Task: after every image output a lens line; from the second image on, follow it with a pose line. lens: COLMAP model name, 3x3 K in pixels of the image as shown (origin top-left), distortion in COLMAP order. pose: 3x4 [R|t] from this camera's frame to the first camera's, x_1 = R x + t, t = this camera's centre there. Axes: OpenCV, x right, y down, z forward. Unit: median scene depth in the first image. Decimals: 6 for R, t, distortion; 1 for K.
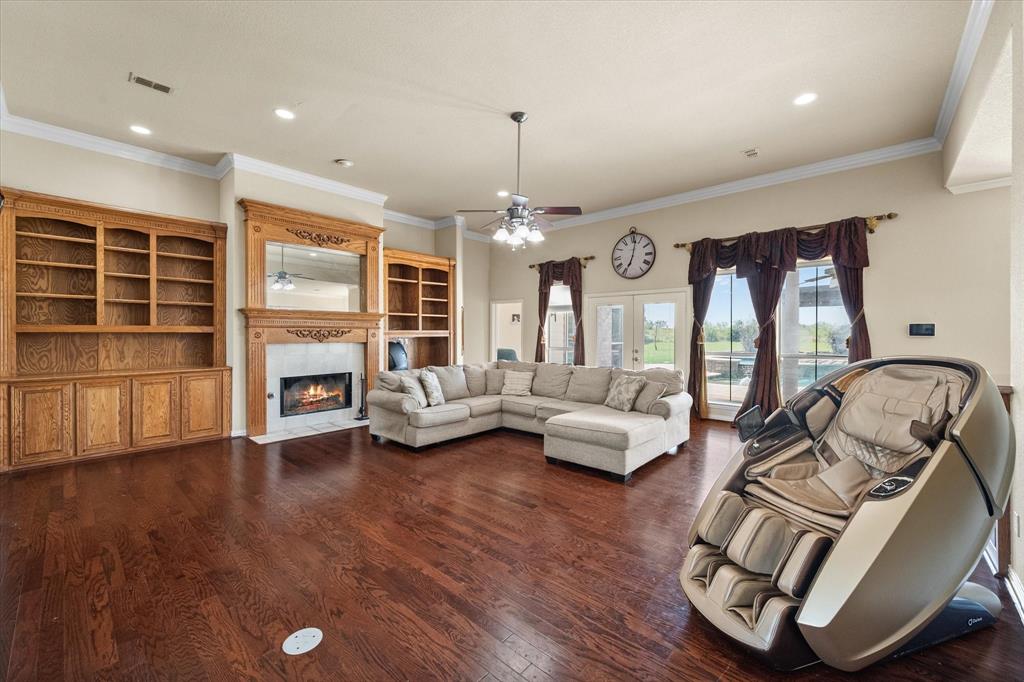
lens RADIAL K [[405.7, 0, 512.7], [0, 405.7, 338.1], [0, 0, 1]] dist [-0.002586, 0.000133]
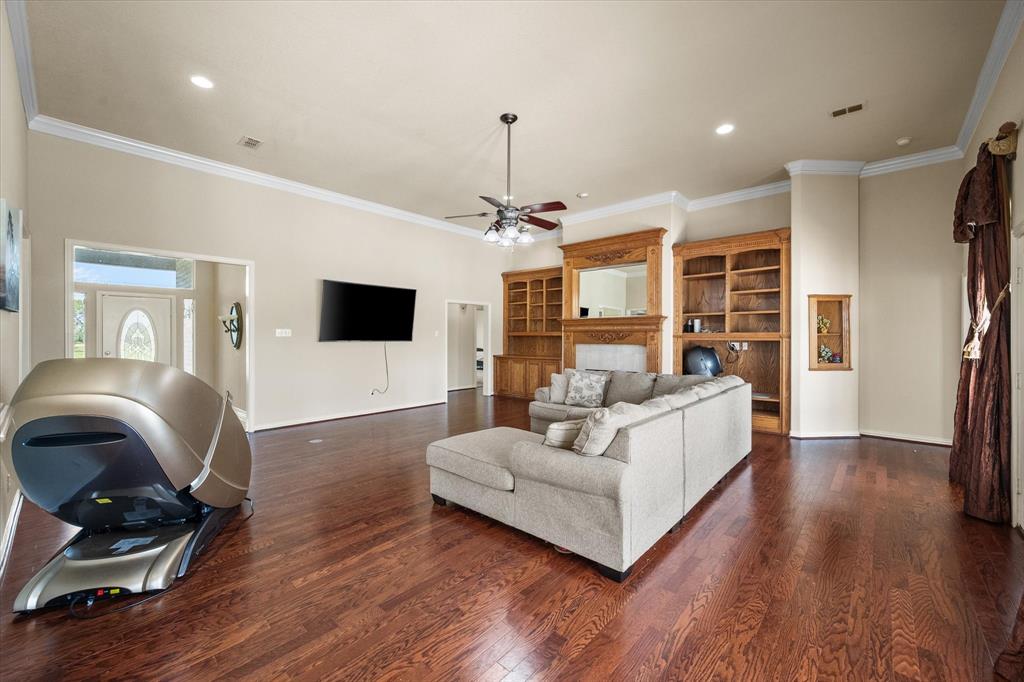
lens RADIAL K [[405.7, 0, 512.7], [0, 405.7, 338.1], [0, 0, 1]] dist [-0.002586, 0.000133]
pose [[0.003691, 0.001211, -0.999992, 0.791385], [-0.013779, 0.999904, 0.001160, -0.003280], [0.999898, 0.013774, 0.003708, 0.781981]]
